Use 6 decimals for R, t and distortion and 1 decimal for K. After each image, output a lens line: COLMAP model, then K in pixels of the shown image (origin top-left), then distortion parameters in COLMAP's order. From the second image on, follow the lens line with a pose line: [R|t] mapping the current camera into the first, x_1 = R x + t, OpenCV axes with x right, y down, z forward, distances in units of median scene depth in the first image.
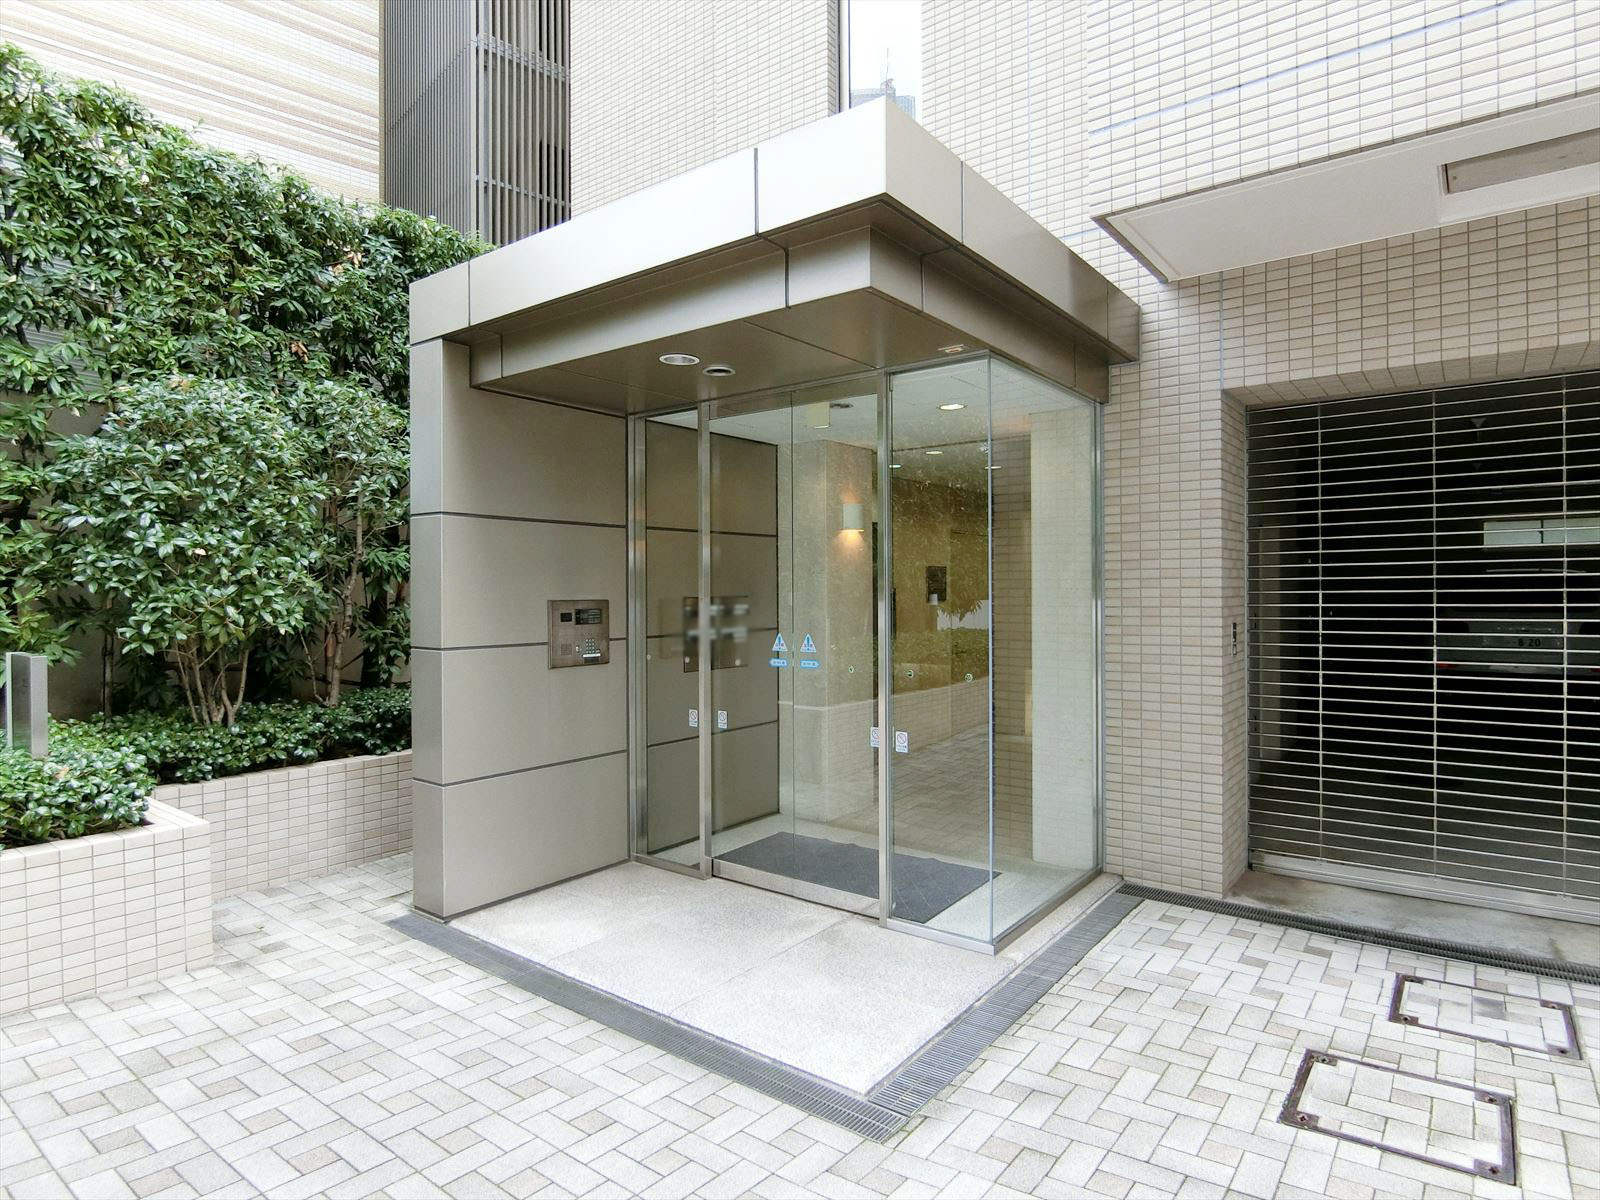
lens RADIAL K [[916.9, 0, 800.0], [0, 916.9, 600.0], [0, 0, 1]] dist [-0.005666, -0.001275]
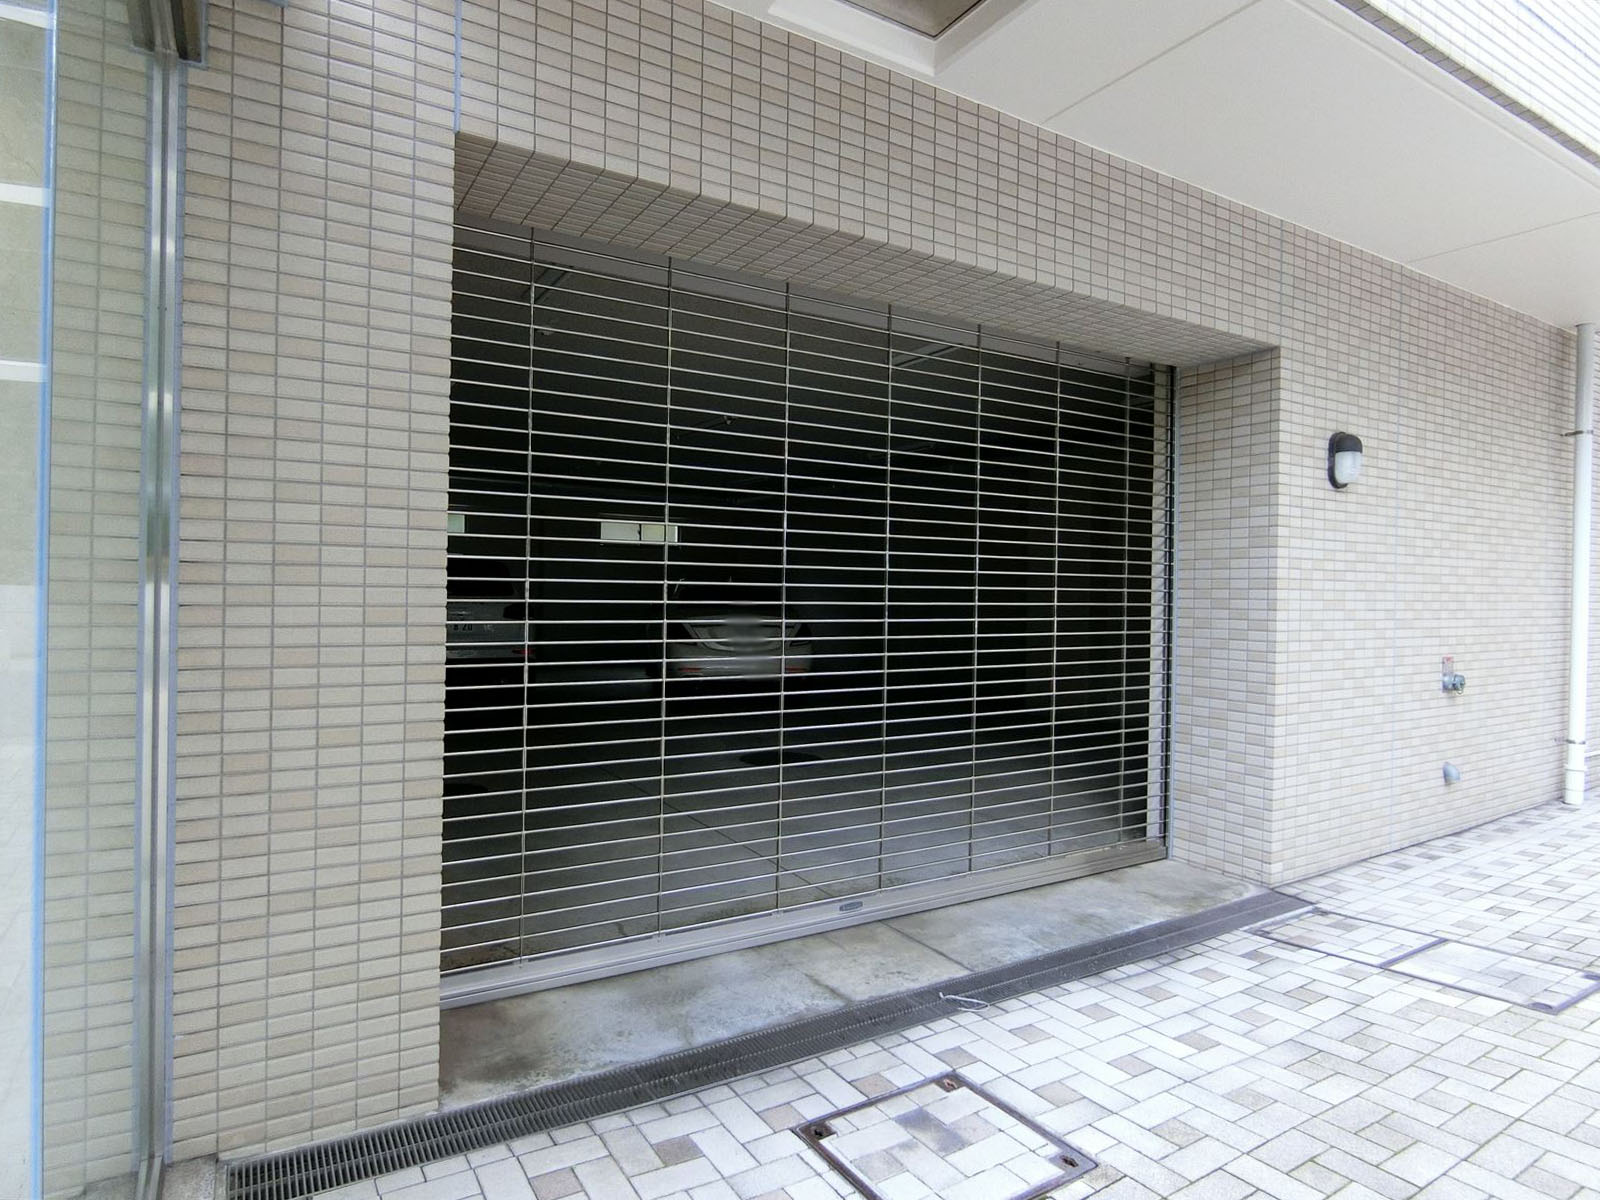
lens RADIAL K [[916.9, 0, 800.0], [0, 916.9, 600.0], [0, 0, 1]] dist [-0.005666, -0.001275]
pose [[0.378232, 0.010170, 0.925655, 0.056809], [-0.009324, 0.999931, -0.007176, 0.039764], [-0.925664, -0.005917, 0.378301, 0.637271]]
